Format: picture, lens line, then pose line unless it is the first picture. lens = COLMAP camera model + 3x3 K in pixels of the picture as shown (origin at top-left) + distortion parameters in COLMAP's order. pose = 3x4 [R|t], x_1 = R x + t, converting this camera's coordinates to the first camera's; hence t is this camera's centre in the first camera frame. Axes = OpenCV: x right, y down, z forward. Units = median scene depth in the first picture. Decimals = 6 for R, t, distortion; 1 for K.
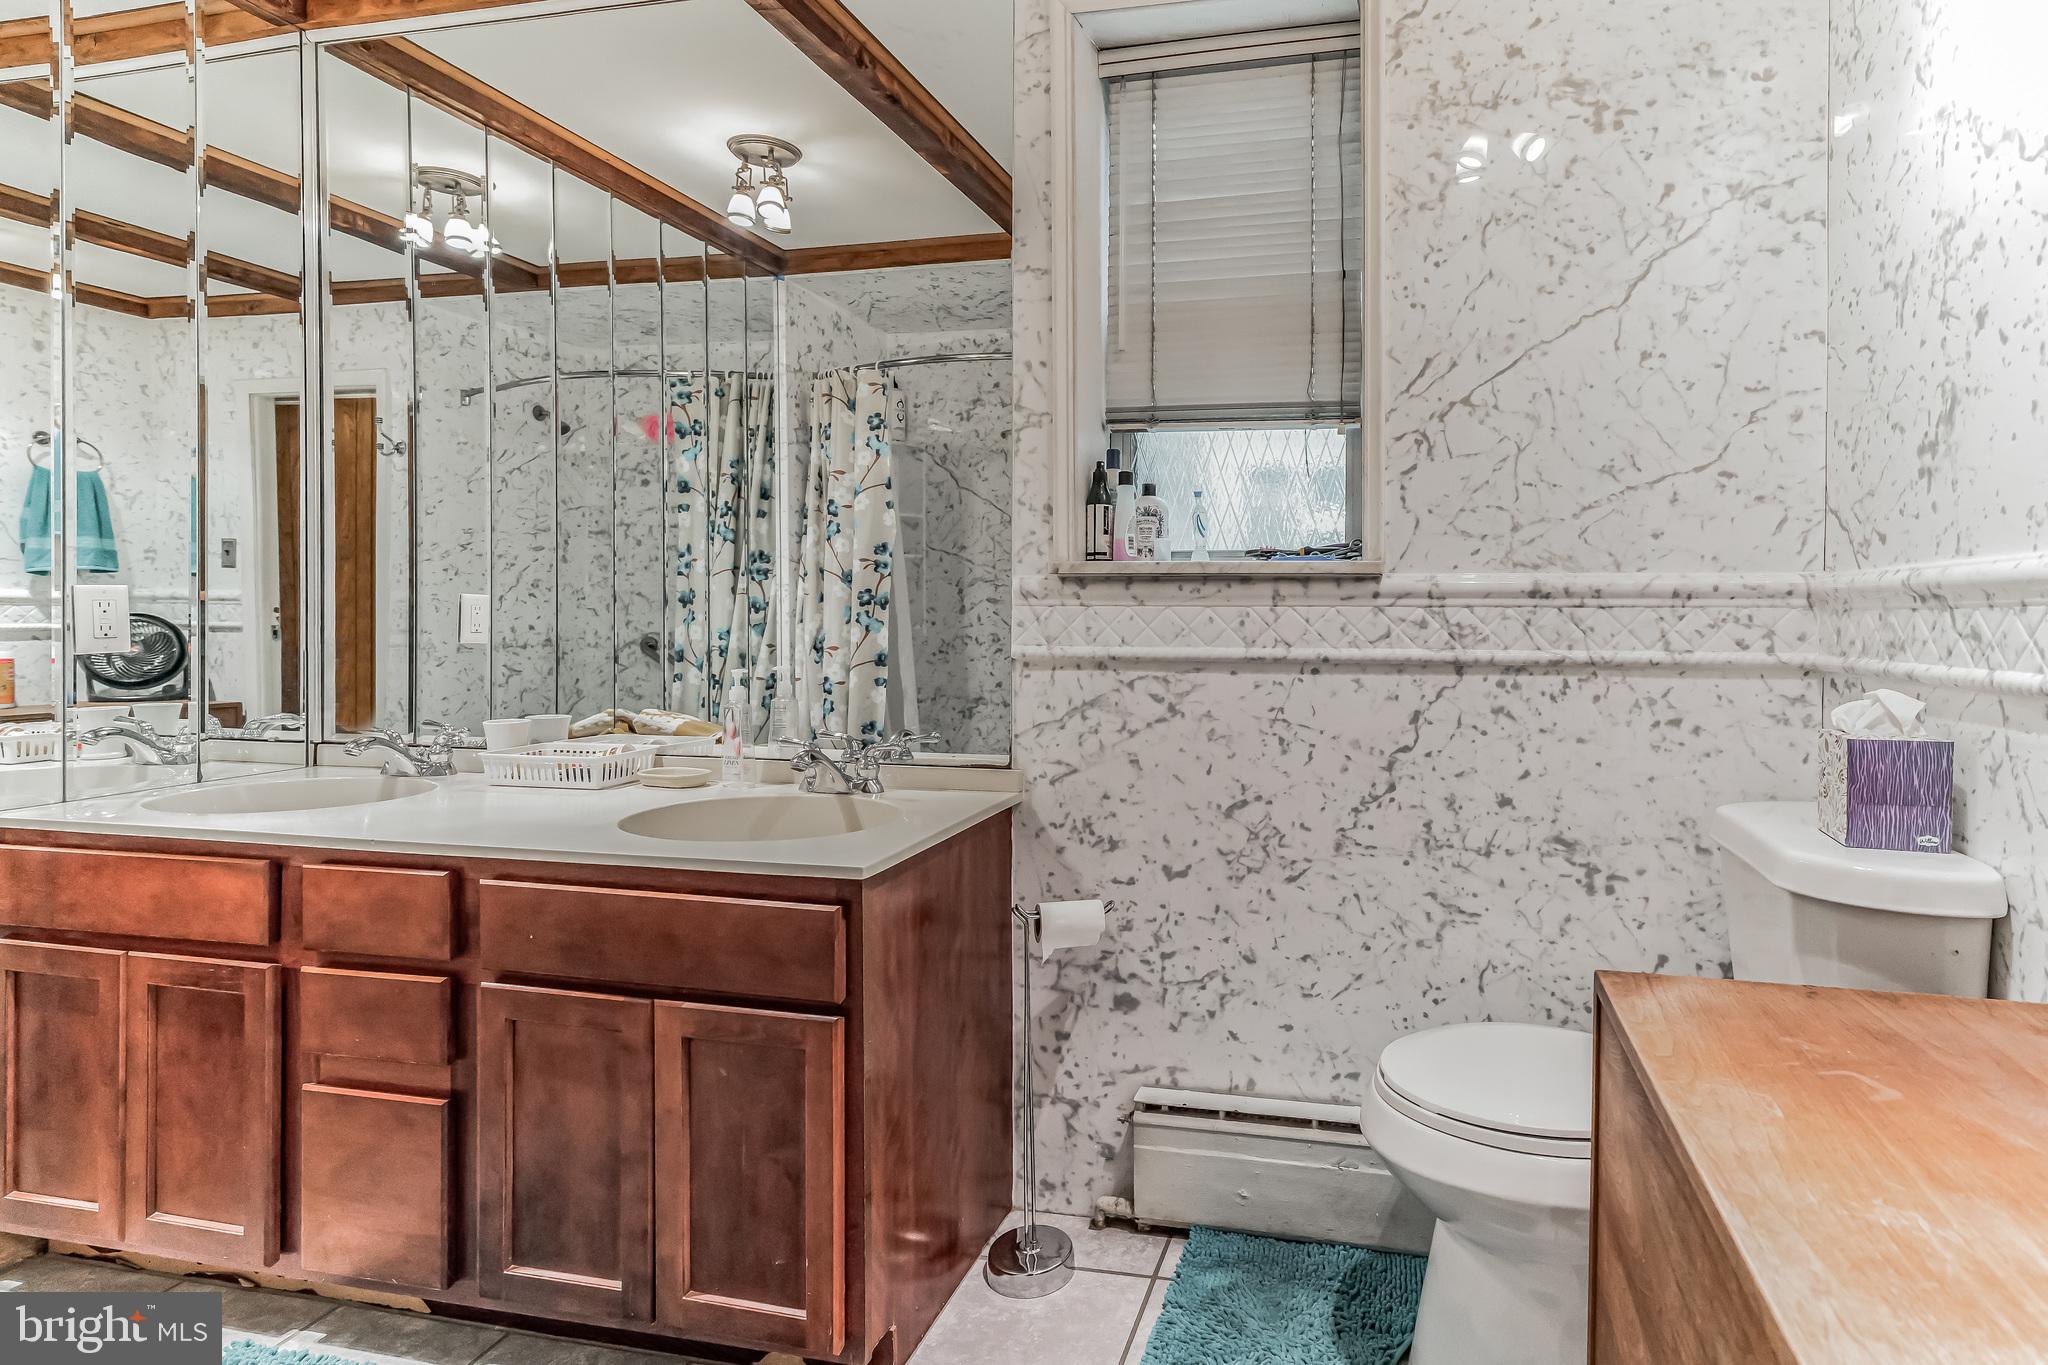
lens RADIAL K [[1009.1, 0, 1233.8], [0, 1009.1, 630.1], [0, 0, 1]] dist [0.003119, 0.000248]
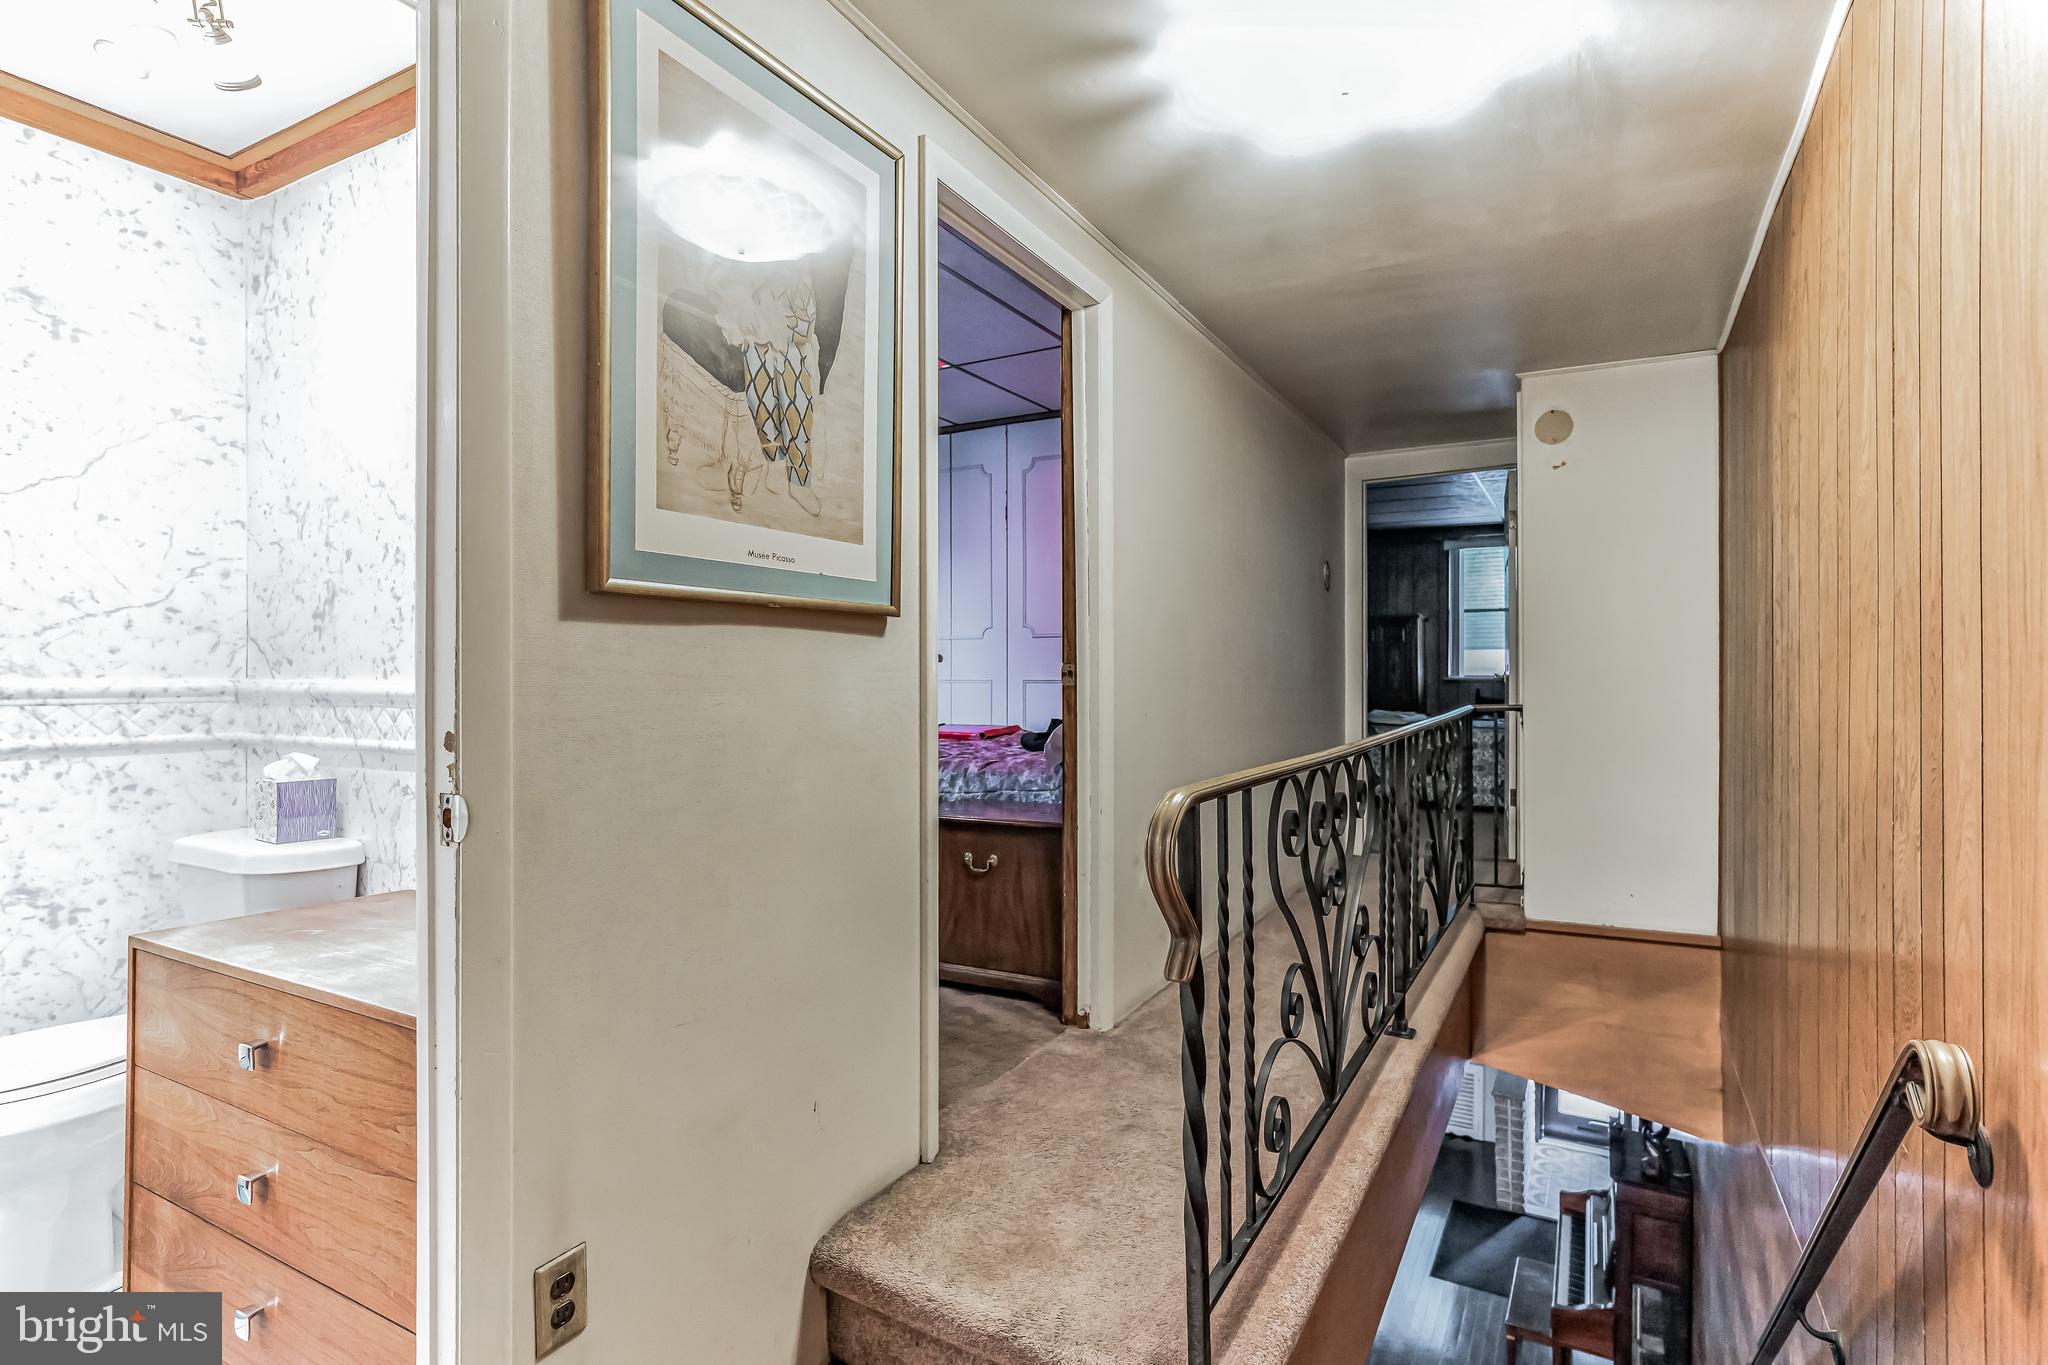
lens RADIAL K [[1009.1, 0, 1046.3], [0, 1009.1, 682.3], [0, 0, 1]] dist [0.003119, 0.000248]
pose [[0.309389, -0.005907, 0.950917, -0.494937], [0.007566, 0.999964, 0.003750, -0.048133], [-0.950906, 0.006034, 0.309422, -0.622828]]
